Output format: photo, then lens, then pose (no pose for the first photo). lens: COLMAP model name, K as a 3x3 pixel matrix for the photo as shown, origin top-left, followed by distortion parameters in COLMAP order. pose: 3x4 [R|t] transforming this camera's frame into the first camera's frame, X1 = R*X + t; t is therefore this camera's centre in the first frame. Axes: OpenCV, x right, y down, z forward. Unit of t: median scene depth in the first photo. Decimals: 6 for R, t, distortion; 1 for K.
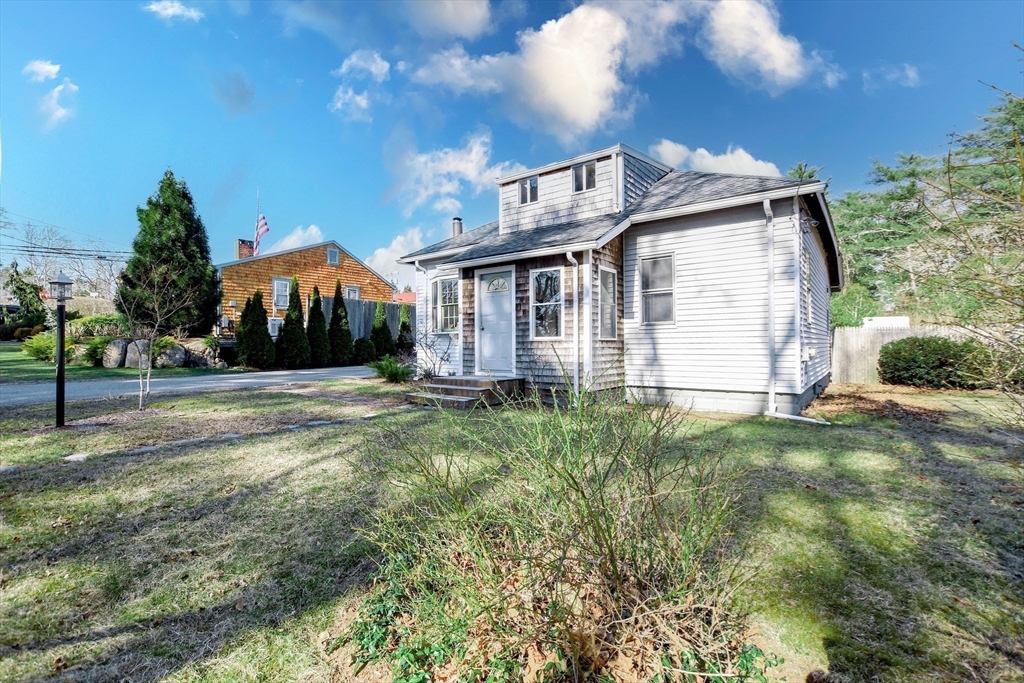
lens RADIAL K [[456.3, 0, 508.4], [0, 456.3, 345.0], [0, 0, 1]] dist [-0.036633, 0.005173]
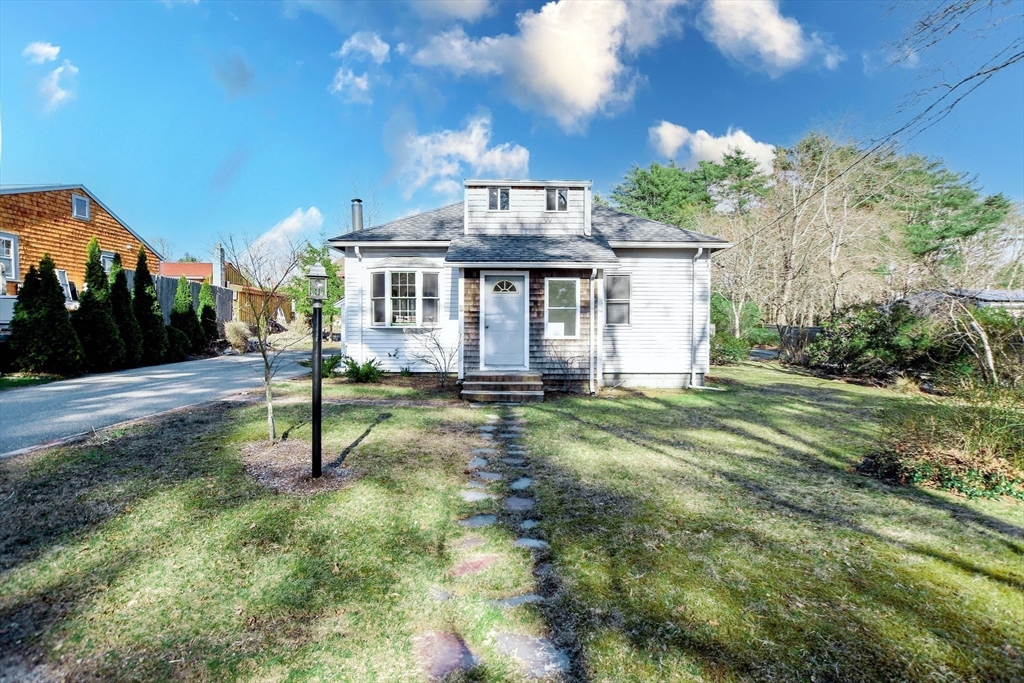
lens RADIAL K [[455.7, 0, 508.8], [0, 455.7, 342.4], [0, 0, 1]] dist [-0.027051, -0.000355]
pose [[0.792438, -0.011338, 0.609847, -0.715012], [-0.008086, 0.999544, 0.029089, -0.032546], [-0.609898, -0.027983, 0.791985, 0.134655]]
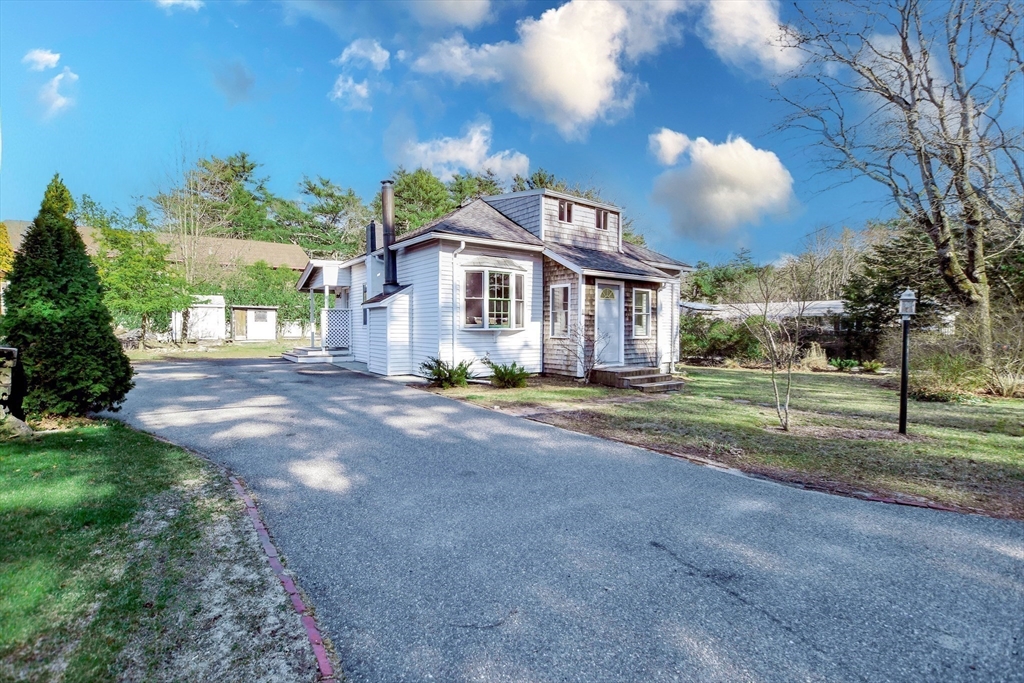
lens RADIAL K [[456.3, 0, 508.4], [0, 456.3, 345.0], [0, 0, 1]] dist [-0.036633, 0.005173]
pose [[0.273894, -0.033524, 0.961175, -1.363878], [-0.003784, 0.999347, 0.035933, -0.037977], [-0.961752, -0.013479, 0.273588, 0.962792]]
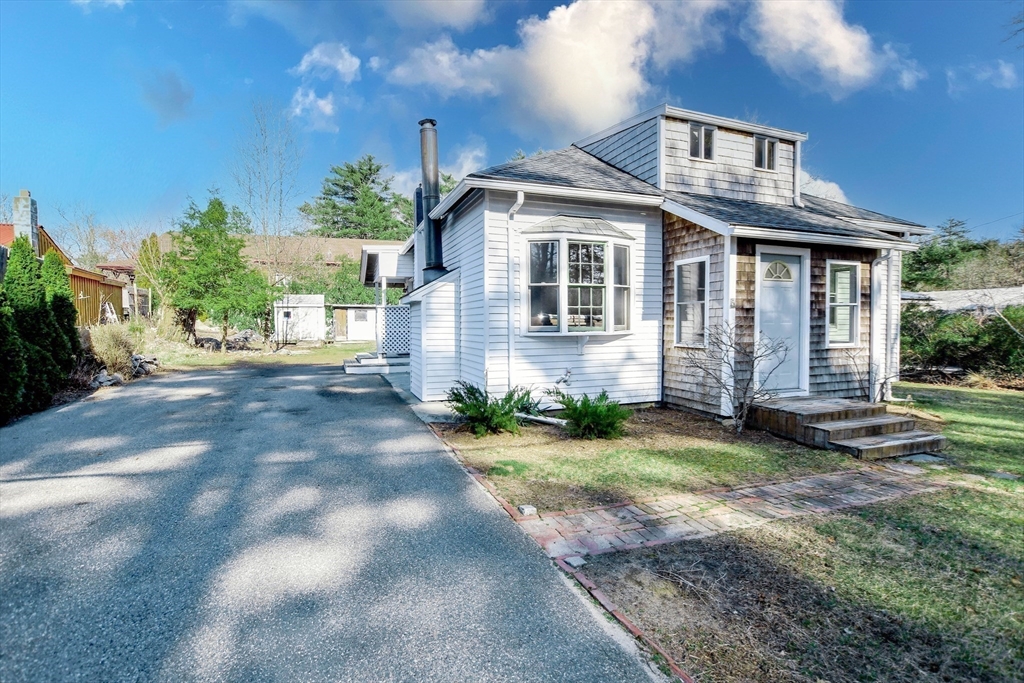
lens RADIAL K [[474.3, 0, 508.7], [0, 474.3, 343.8], [0, 0, 1]] dist [-0.023387, 0.000272]
pose [[0.526884, -0.034174, 0.849250, -0.924075], [0.003327, 0.999267, 0.038147, -0.049588], [-0.849931, -0.017274, 0.526611, 1.016103]]
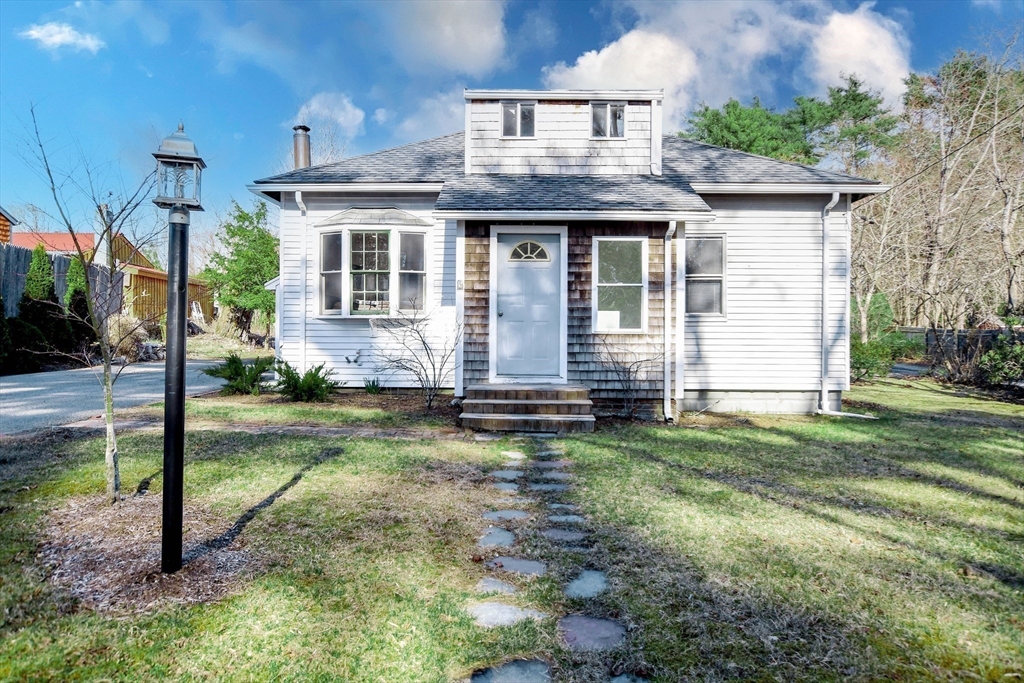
lens RADIAL K [[632.3, 0, 512.0], [0, 632.3, 341.5], [0, 0, 1]] dist [-0.000999, 0.002291]
pose [[0.801781, 0.006155, 0.597587, -0.646849], [-0.011150, 0.999927, 0.004661, 0.000537], [-0.597515, -0.010400, 0.801791, 0.257372]]
